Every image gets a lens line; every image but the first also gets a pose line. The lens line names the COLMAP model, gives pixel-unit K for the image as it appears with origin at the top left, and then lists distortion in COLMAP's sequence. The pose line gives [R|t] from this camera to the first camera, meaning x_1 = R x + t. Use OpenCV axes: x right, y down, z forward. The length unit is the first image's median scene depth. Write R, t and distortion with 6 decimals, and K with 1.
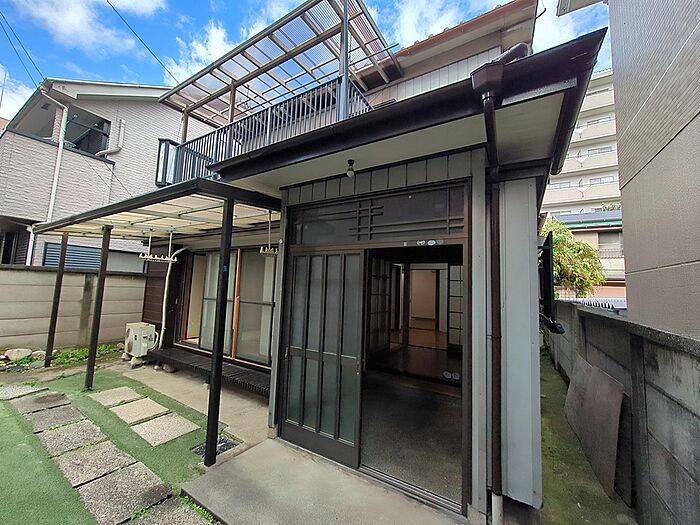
lens RADIAL K [[276.4, 0, 348.8], [0, 276.4, 261.8], [0, 0, 1]] dist [-0.001963, 0.001340]
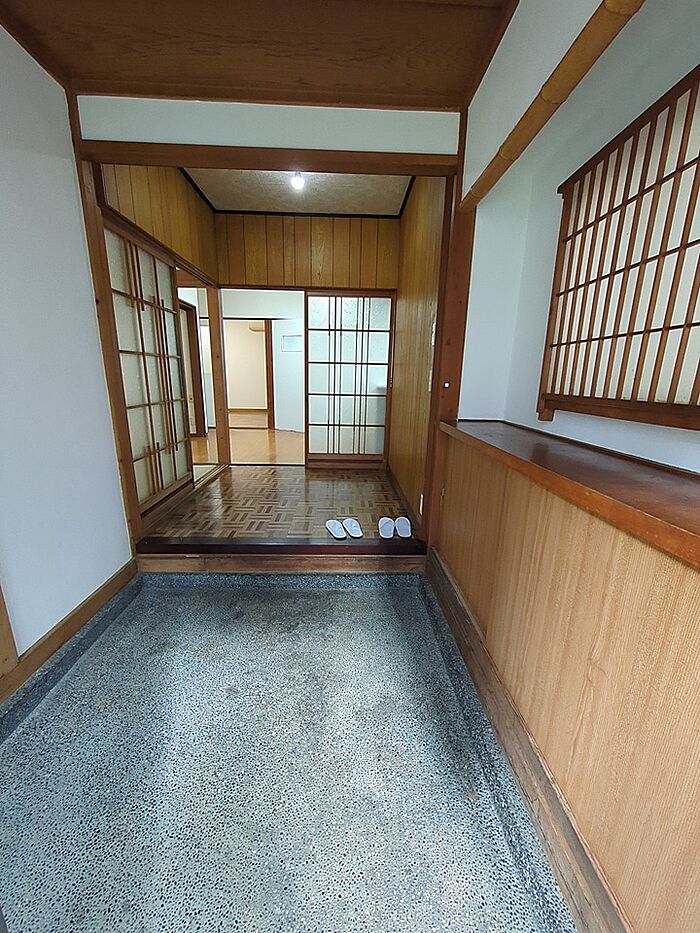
lens RADIAL K [[368.4, 0, 349.3], [0, 368.4, 462.7], [0, 0, 1]] dist [-0.001963, 0.001340]
pose [[0.844783, -0.147067, 0.514502, 0.055872], [-0.037964, 0.942596, 0.331770, 0.071257], [-0.533760, -0.299806, 0.790706, 0.374566]]
